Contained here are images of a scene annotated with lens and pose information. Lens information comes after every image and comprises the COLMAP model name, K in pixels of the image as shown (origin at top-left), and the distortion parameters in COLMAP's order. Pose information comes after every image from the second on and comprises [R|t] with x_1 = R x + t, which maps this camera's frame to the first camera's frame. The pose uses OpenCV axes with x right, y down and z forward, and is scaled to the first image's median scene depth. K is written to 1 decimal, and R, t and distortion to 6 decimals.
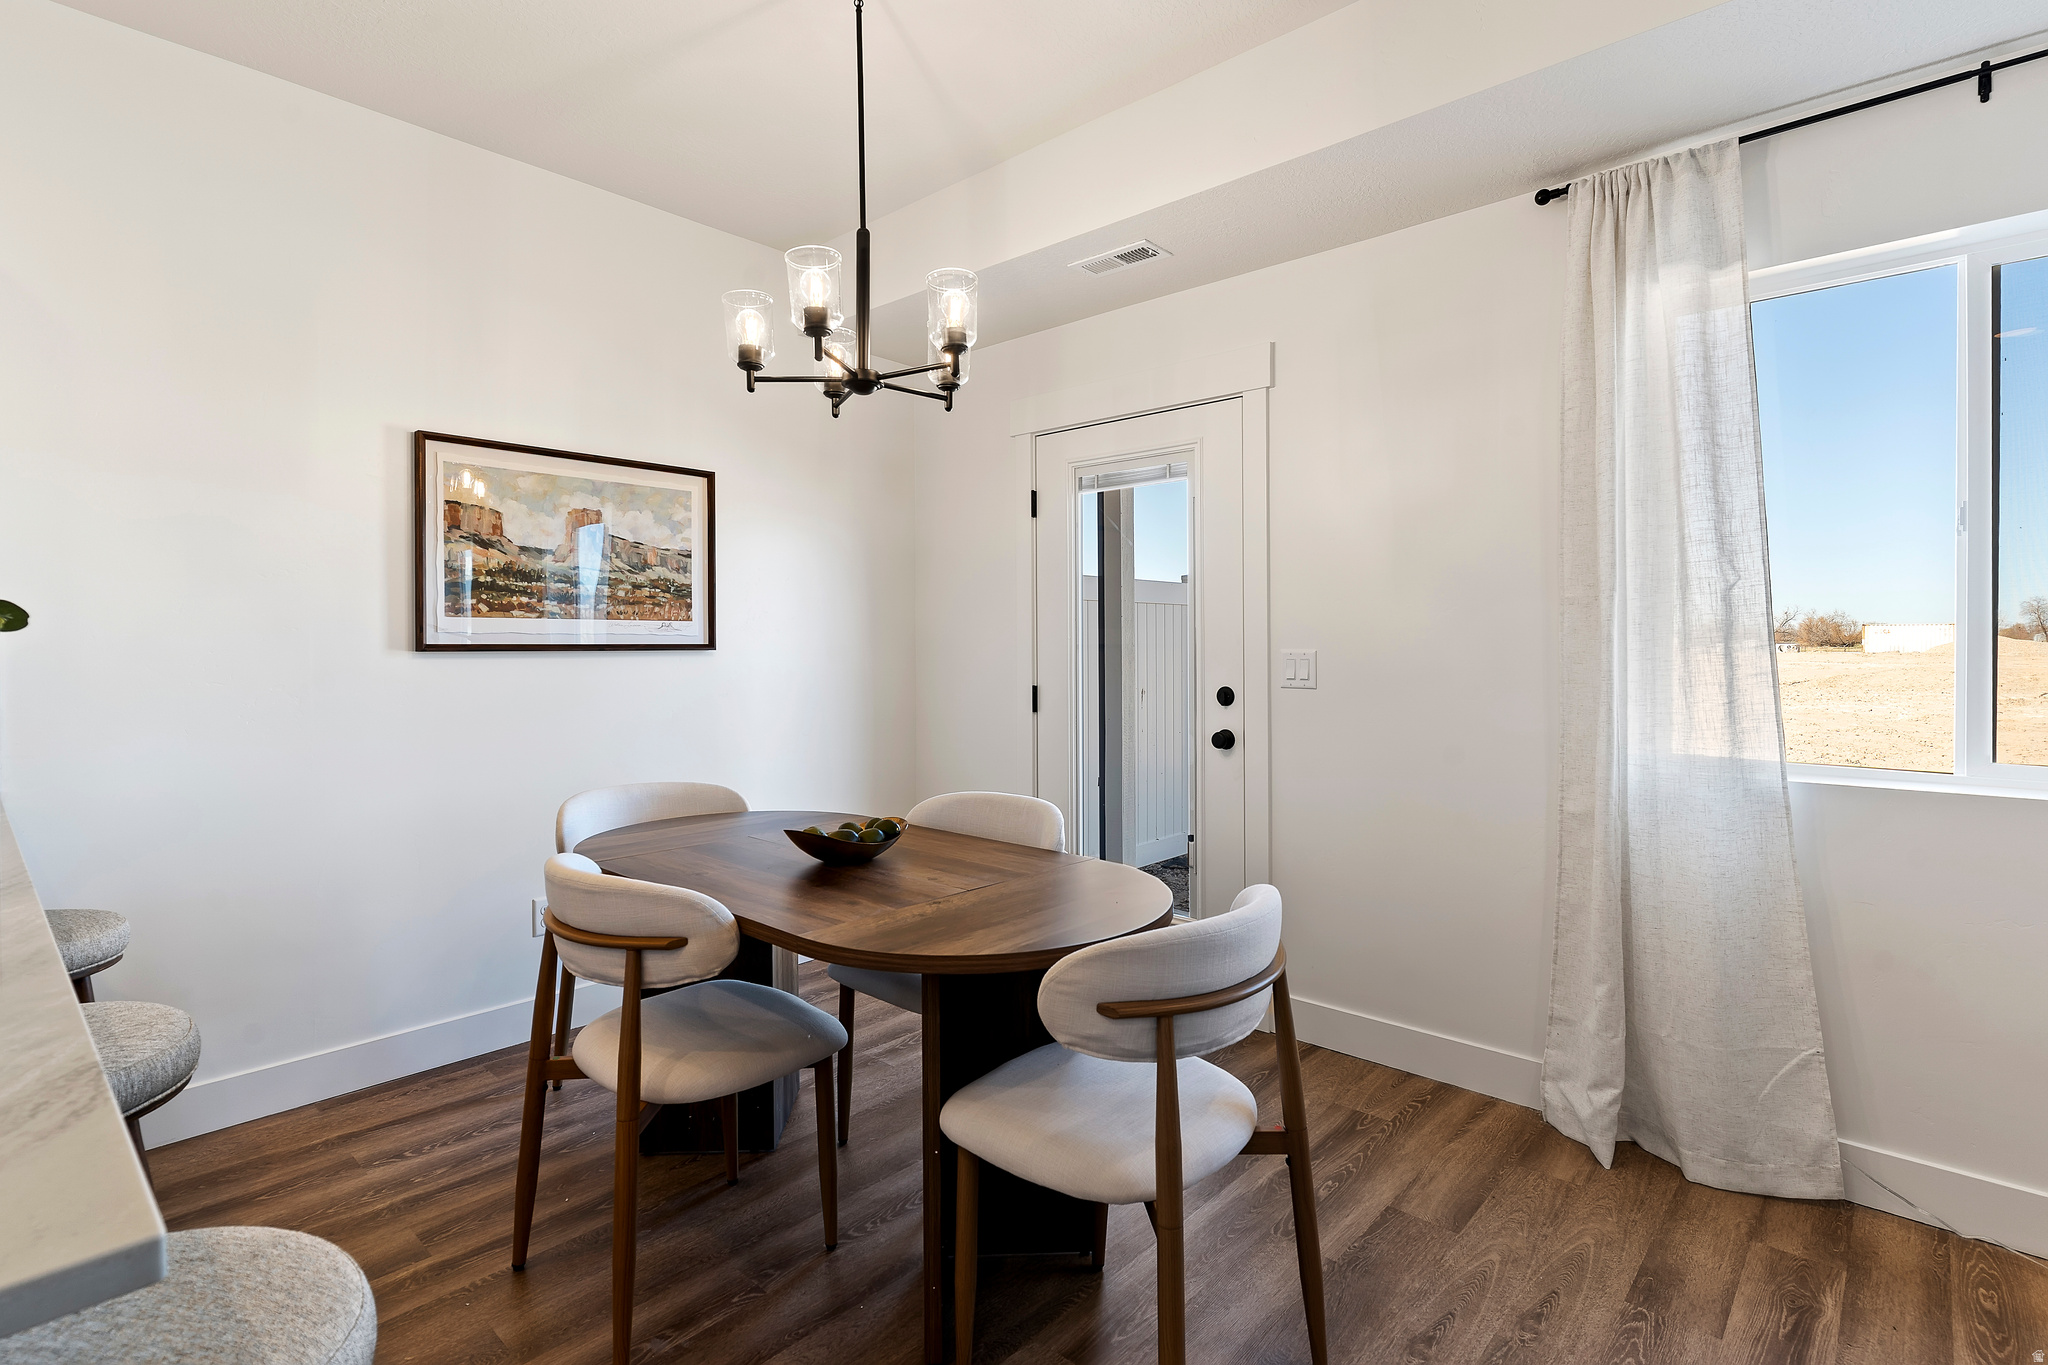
lens RADIAL K [[986.9, 0, 1025.9], [0, 986.9, 660.8], [0, 0, 1]] dist [0.001295, 0.000559]
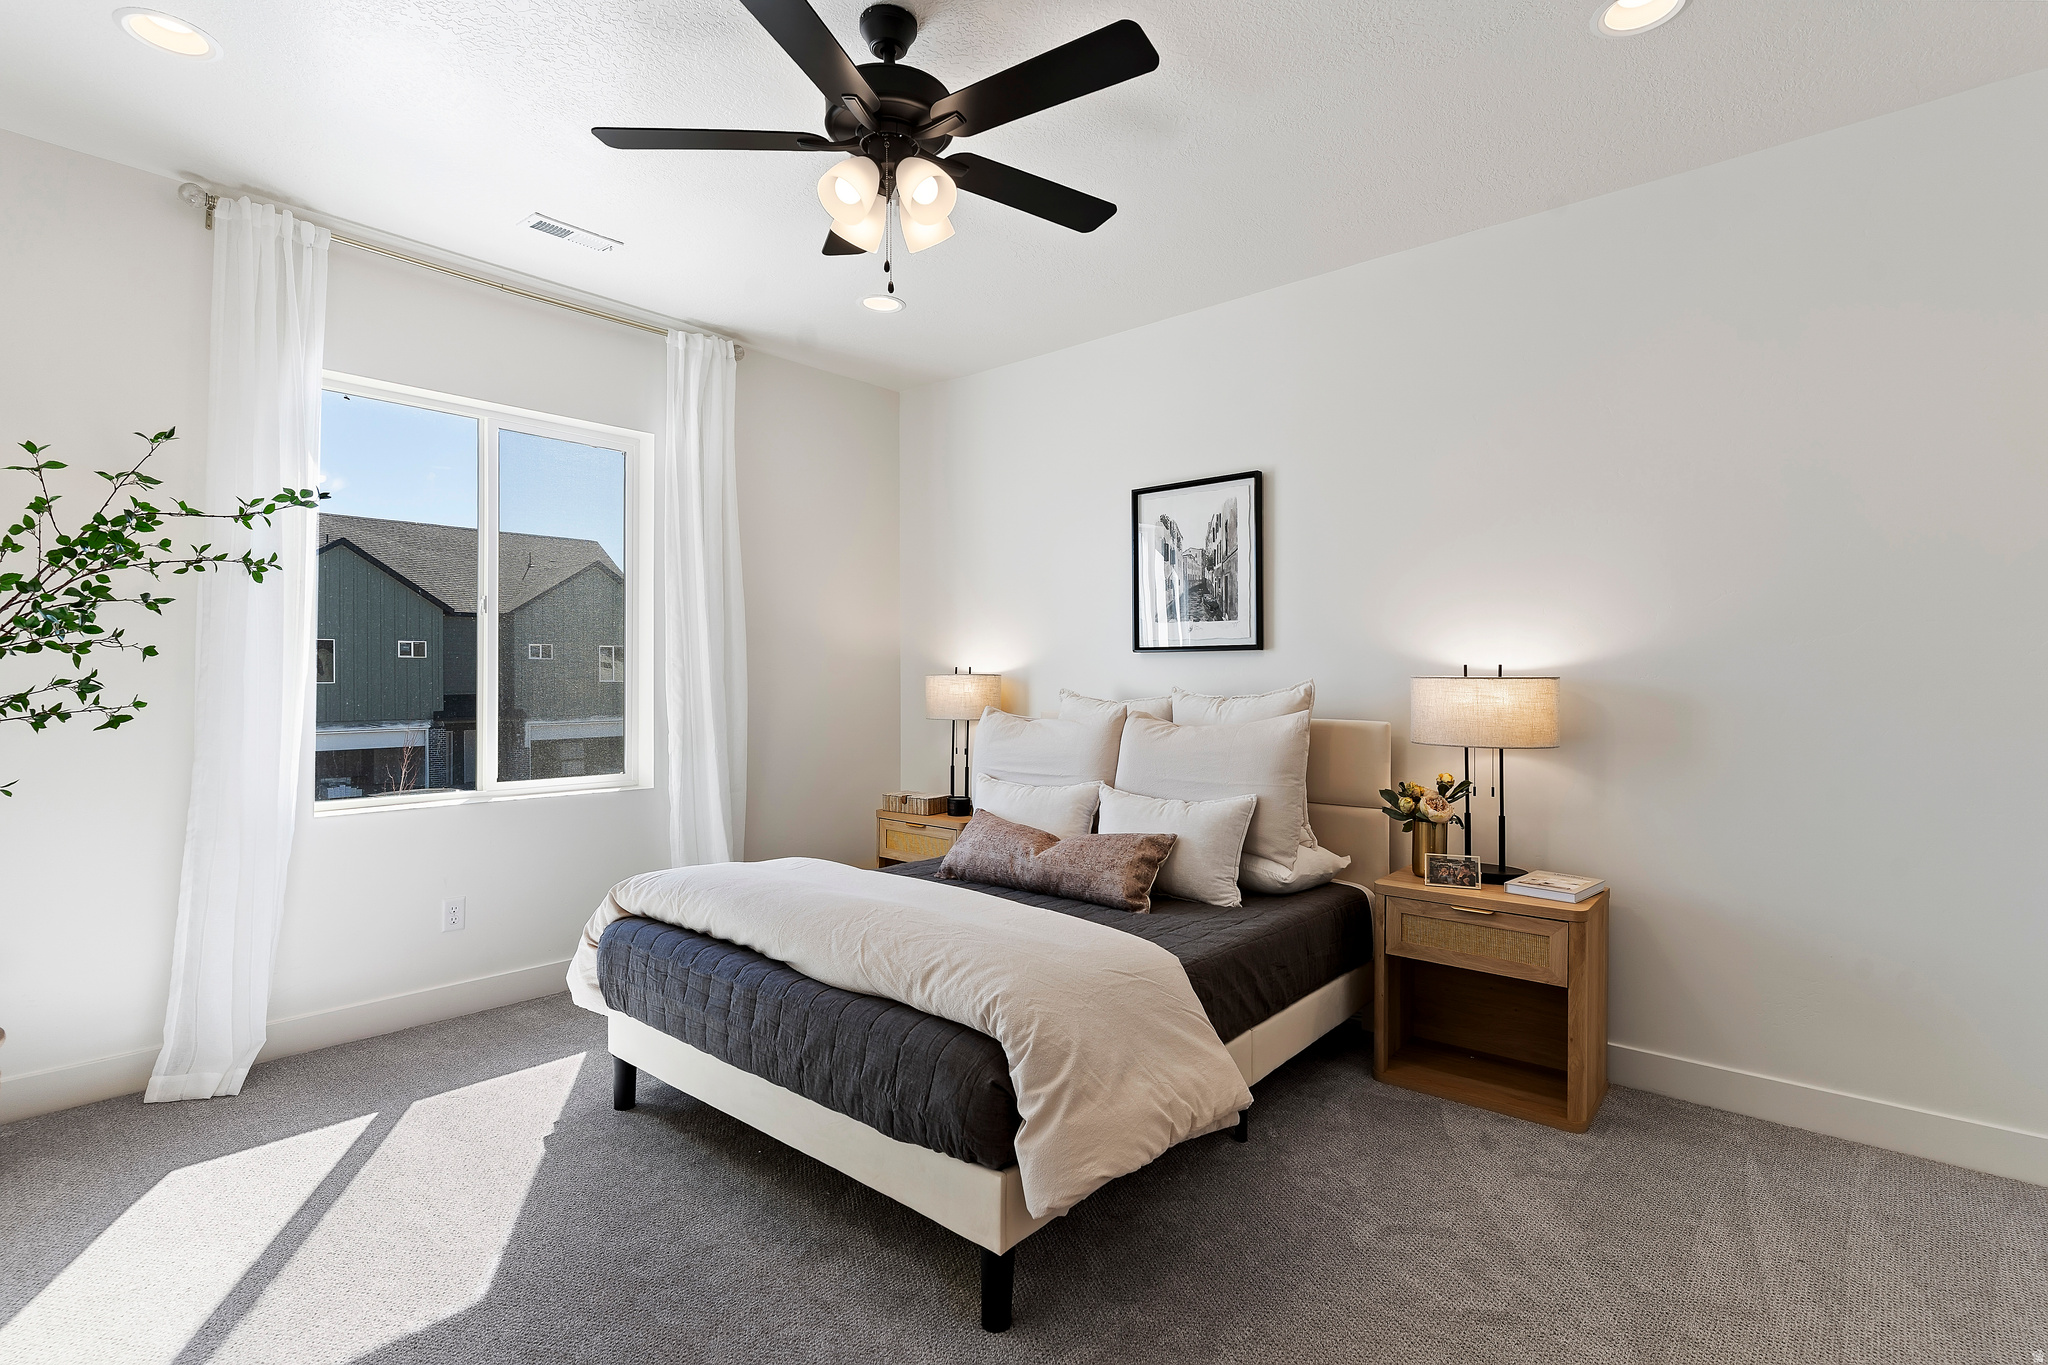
lens RADIAL K [[986.9, 0, 1025.9], [0, 986.9, 660.8], [0, 0, 1]] dist [0.001295, 0.000559]
pose [[0.034317, -0.001983, -0.999409, 0.785294], [-0.021565, 0.999764, -0.002724, 0.008353], [0.999178, 0.021646, 0.034266, 0.879278]]
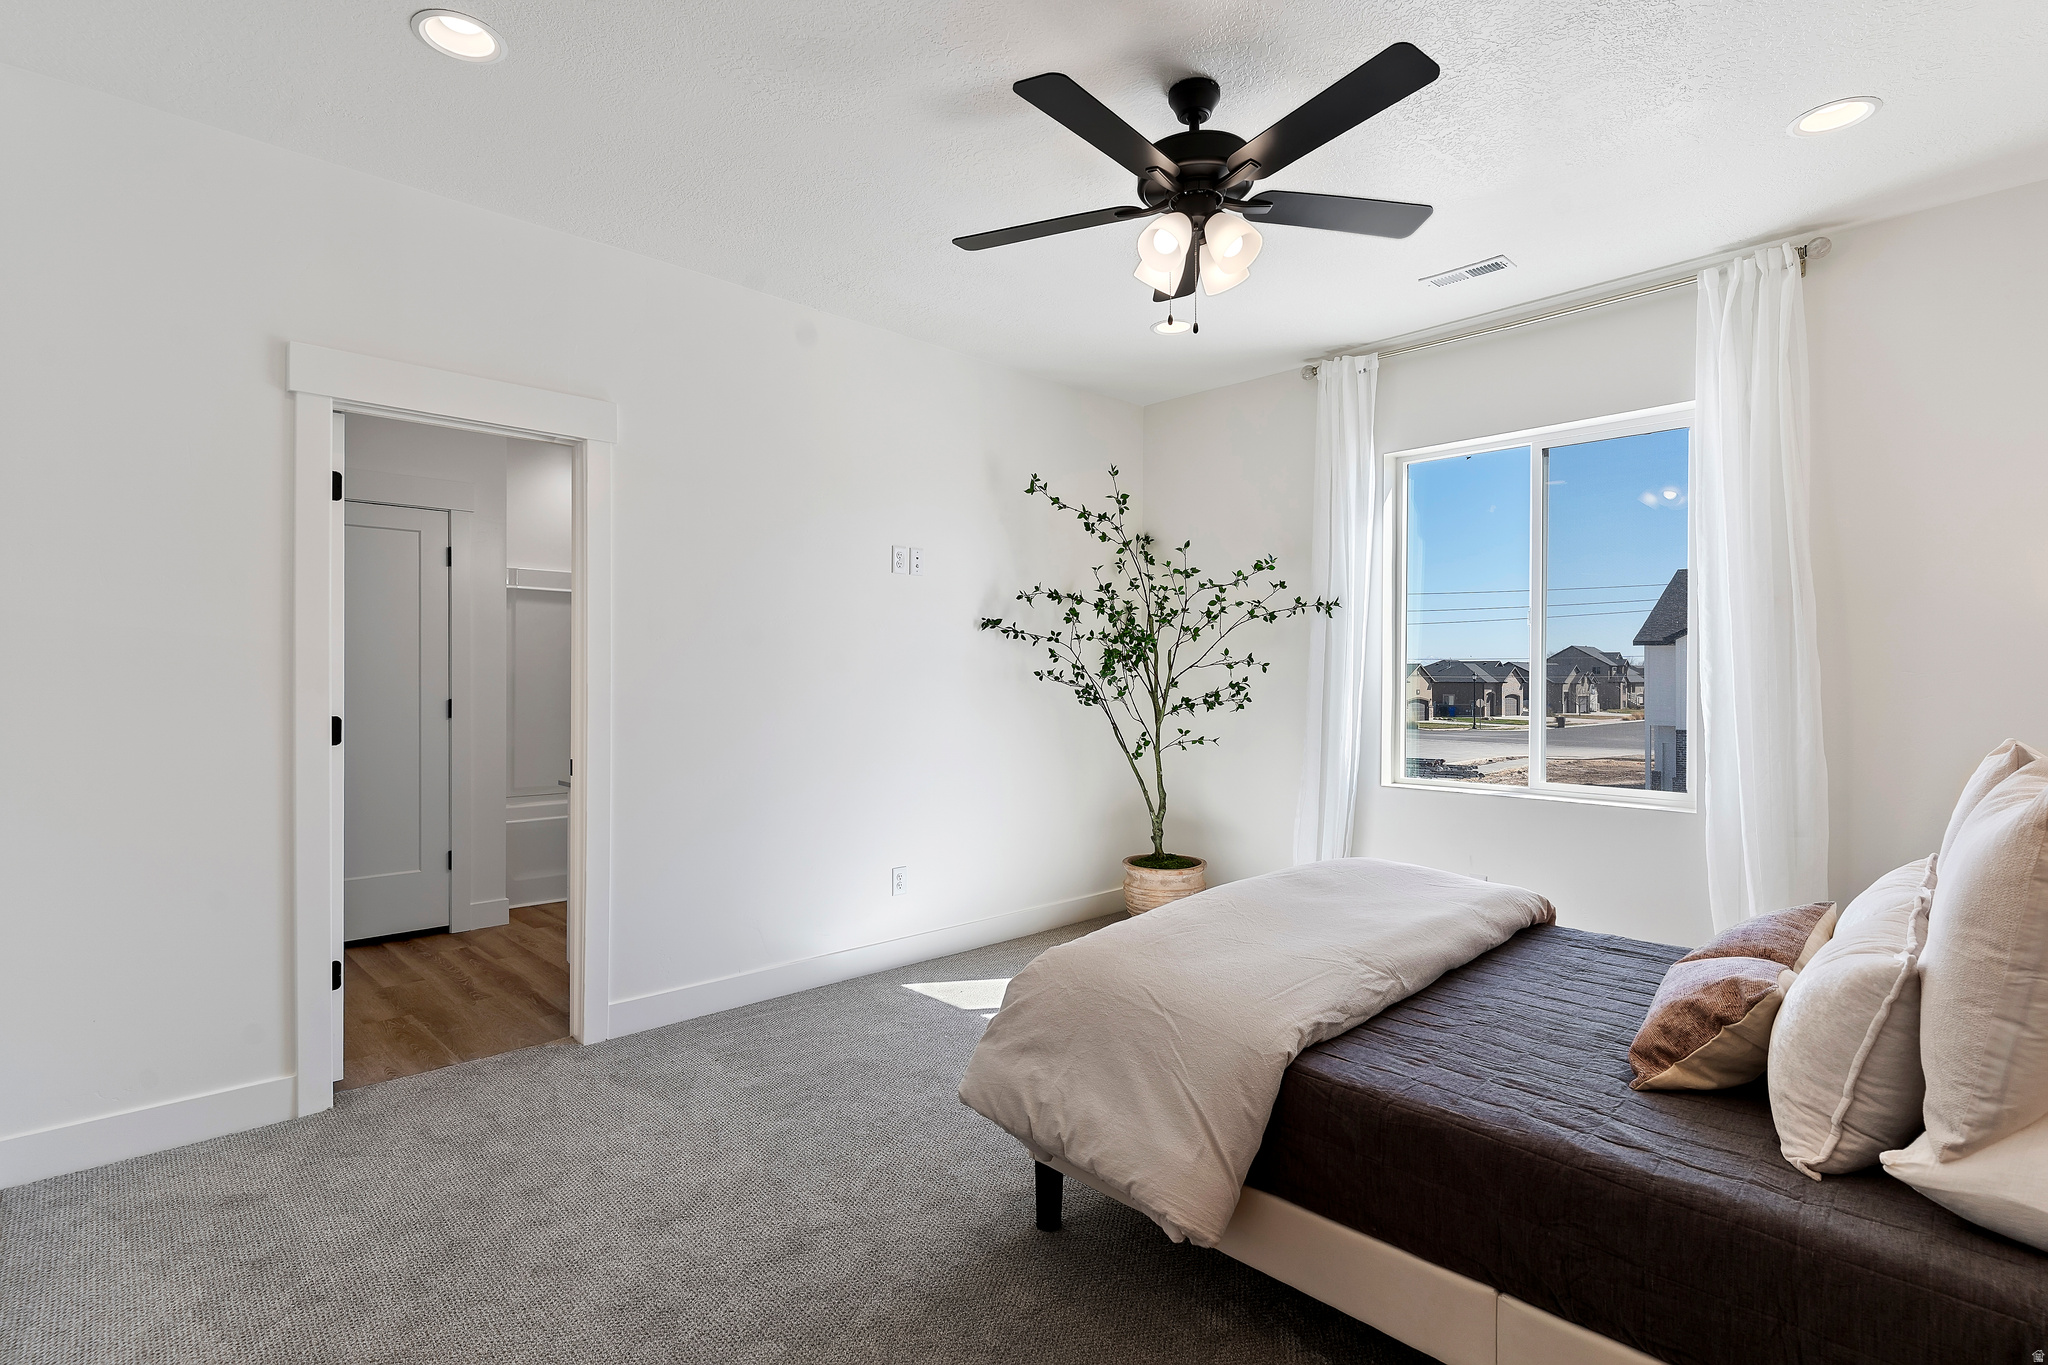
lens RADIAL K [[995.7, 0, 1025.4], [0, 995.7, 671.7], [0, 0, 1]] dist [0.012152, 0.000215]
pose [[-0.998314, 0.008933, 0.057347, 0.021961], [0.009560, 0.999897, 0.010671, 0.001461], [-0.057245, 0.011202, -0.998297, 1.762843]]
